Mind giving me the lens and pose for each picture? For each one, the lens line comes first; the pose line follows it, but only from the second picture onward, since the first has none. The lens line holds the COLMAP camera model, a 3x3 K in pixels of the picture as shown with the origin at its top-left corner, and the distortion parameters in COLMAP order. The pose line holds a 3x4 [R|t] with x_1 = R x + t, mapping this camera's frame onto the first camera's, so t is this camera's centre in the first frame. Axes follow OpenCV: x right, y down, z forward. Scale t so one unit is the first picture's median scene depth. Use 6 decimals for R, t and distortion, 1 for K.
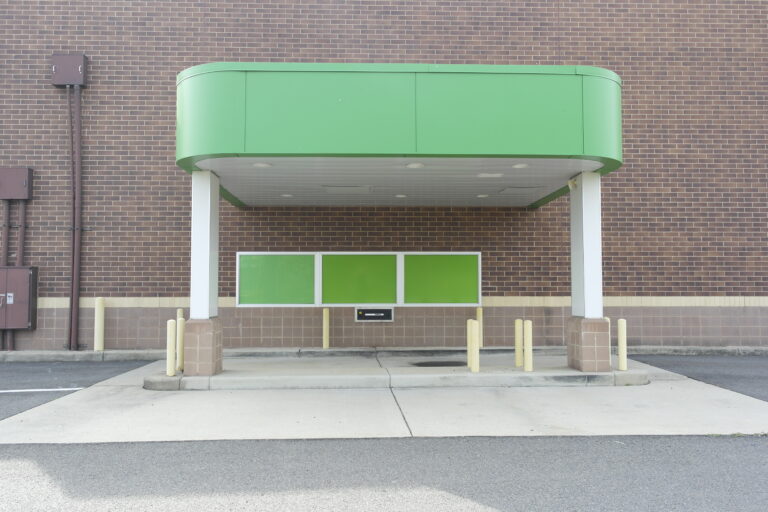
lens RADIAL K [[672.2, 0, 384.0], [0, 672.2, 256.0], [0, 0, 1]] dist [0.010418, -0.001420]
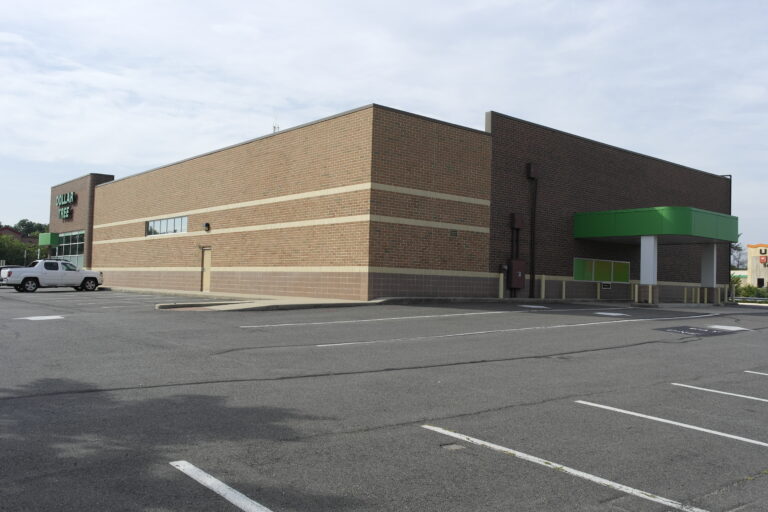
lens RADIAL K [[672.2, 0, 384.0], [0, 672.2, 256.0], [0, 0, 1]] dist [0.010418, -0.001420]
pose [[0.792853, 0.051110, 0.607266, -2.180354], [-0.074585, 0.997124, 0.013456, 0.006667], [-0.604832, -0.055962, 0.794384, -0.457933]]
